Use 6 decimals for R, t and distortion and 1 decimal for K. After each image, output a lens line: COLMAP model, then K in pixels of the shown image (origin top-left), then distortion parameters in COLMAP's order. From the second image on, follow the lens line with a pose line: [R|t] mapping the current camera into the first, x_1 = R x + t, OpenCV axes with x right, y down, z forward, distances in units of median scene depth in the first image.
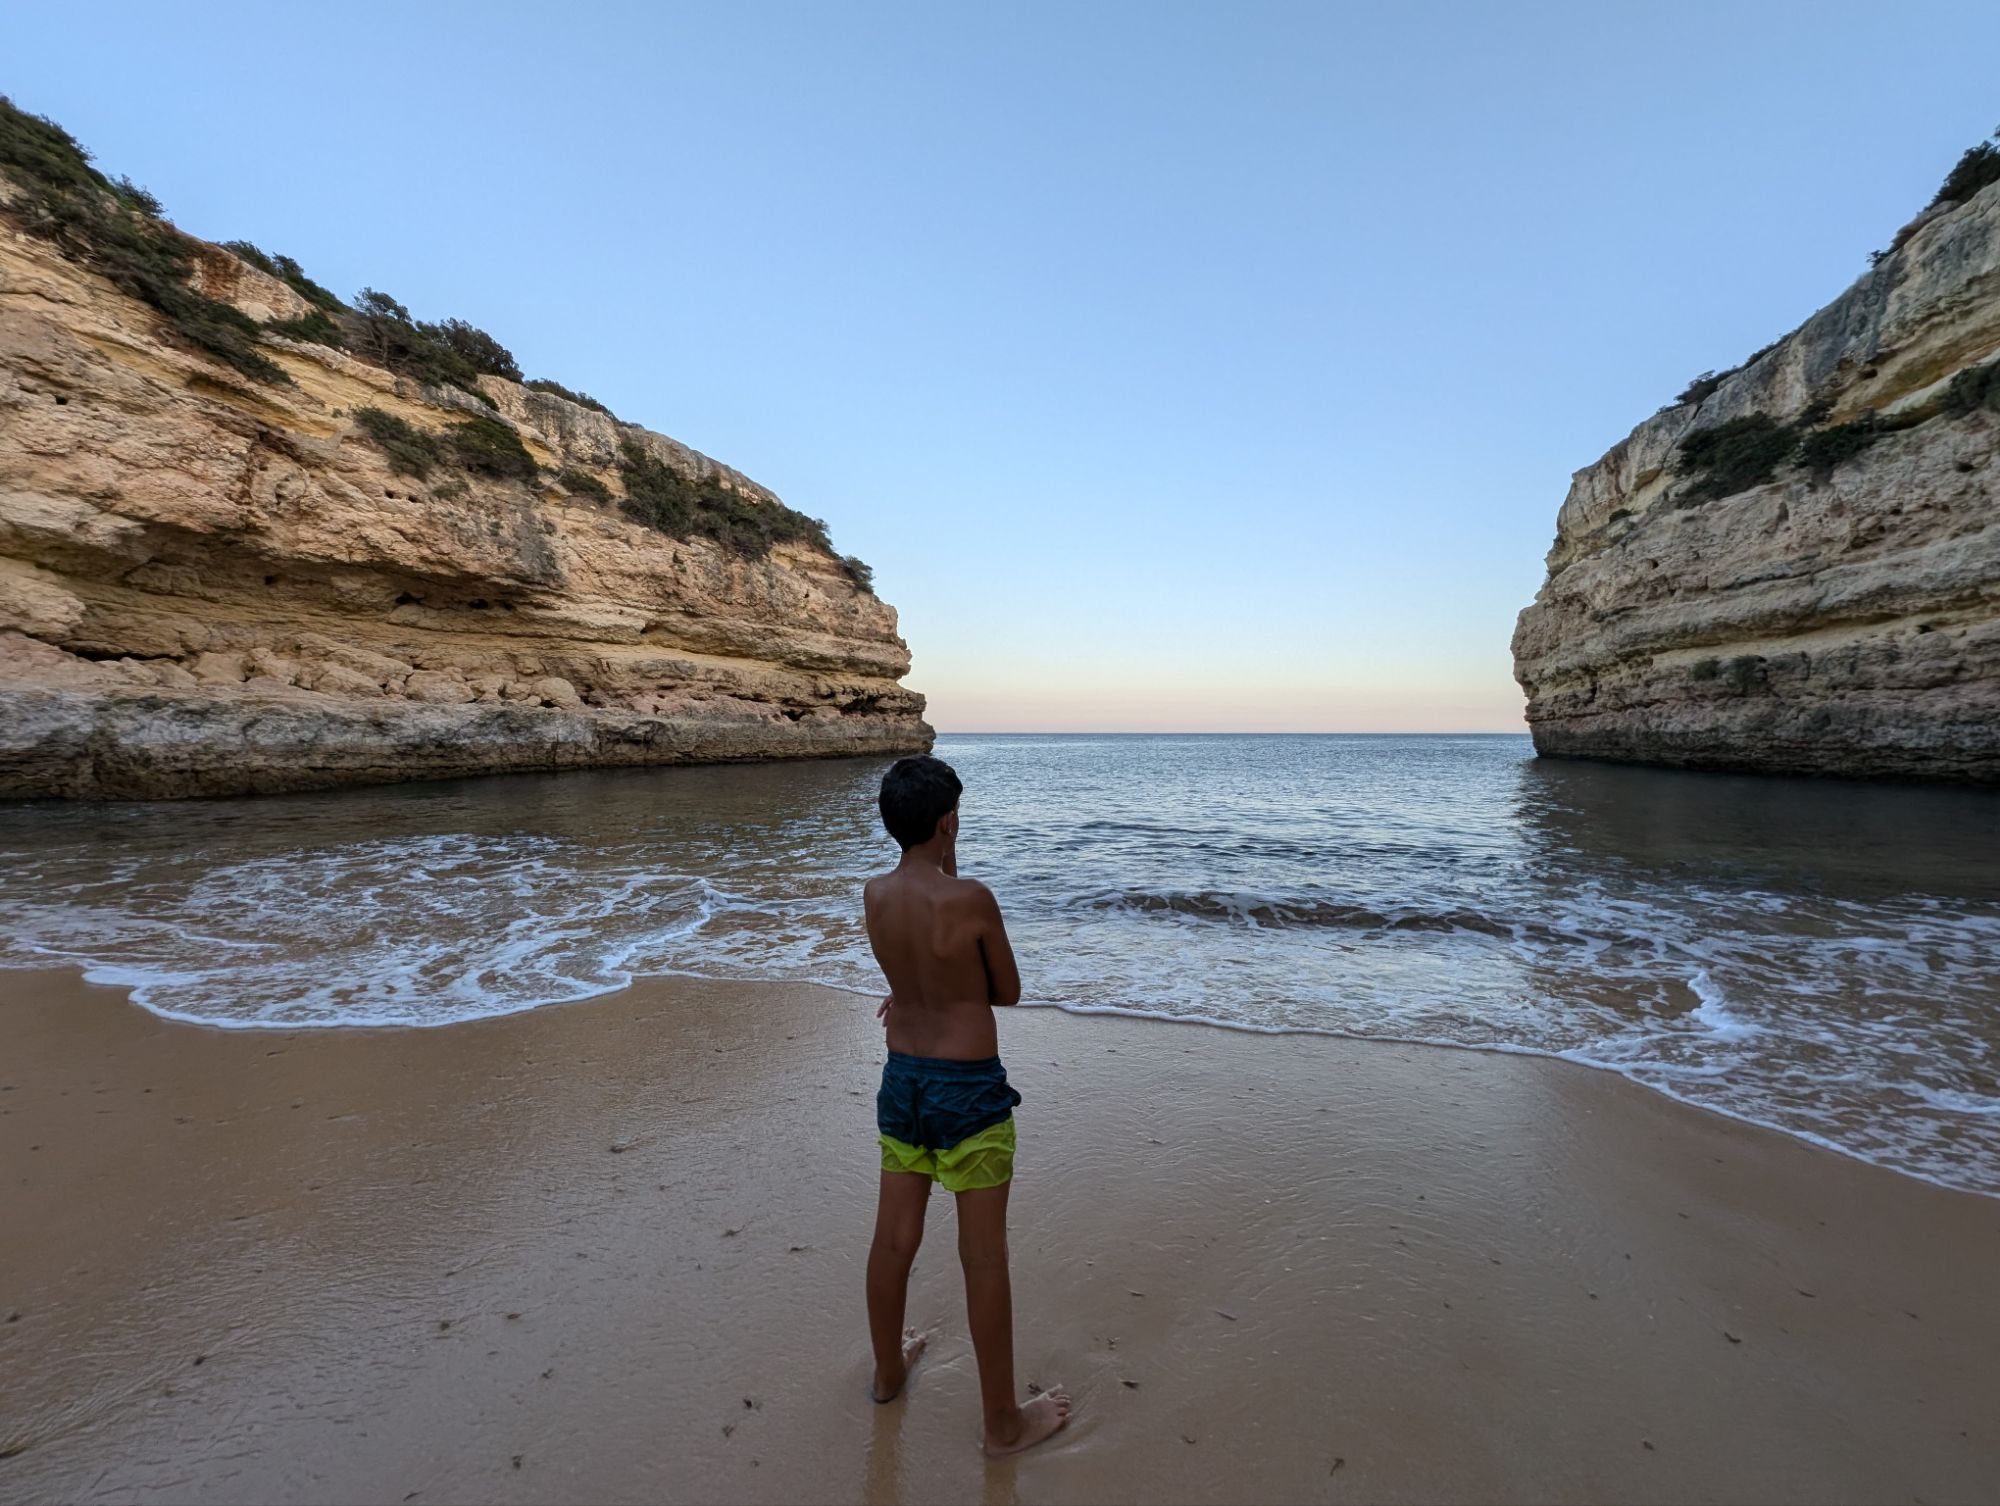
lens RADIAL K [[815.9, 0, 999.4], [0, 815.9, 747.9], [0, 0, 1]] dist [0.008736, -0.003787]
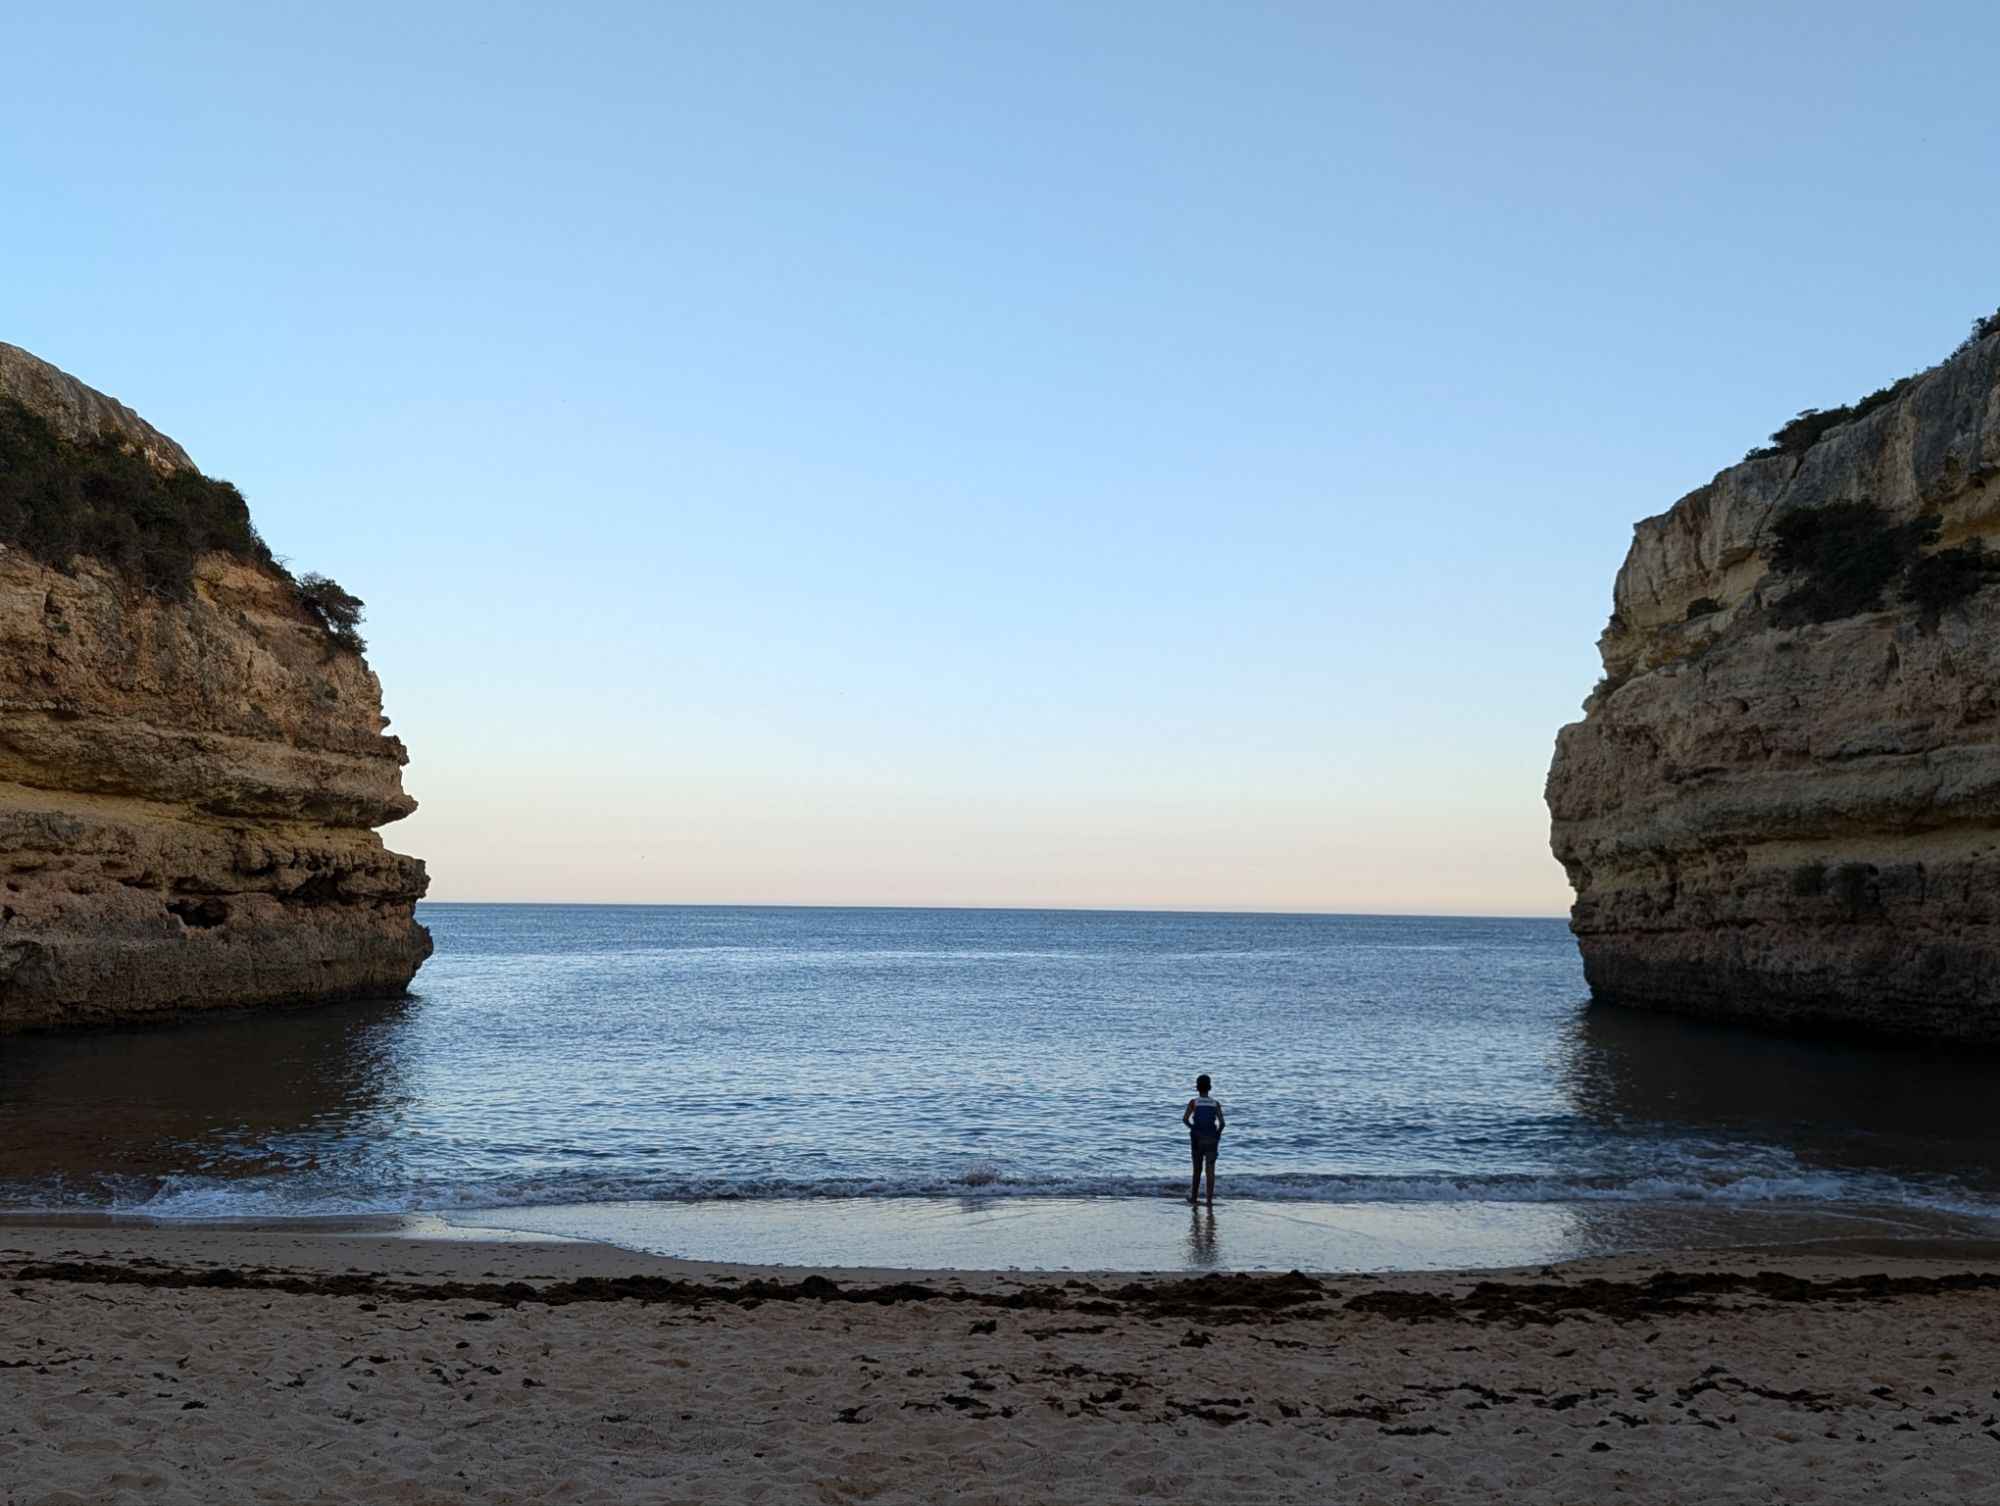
lens RADIAL K [[2087.5, 0, 984.0], [0, 2087.5, 794.5], [0, 0, 1]] dist [0.005208, -0.029038]
pose [[0.955997, 0.028065, 0.292033, -0.238570], [-0.006441, 0.997182, -0.074744, -0.030587], [-0.293307, 0.069574, 0.953483, -0.370815]]
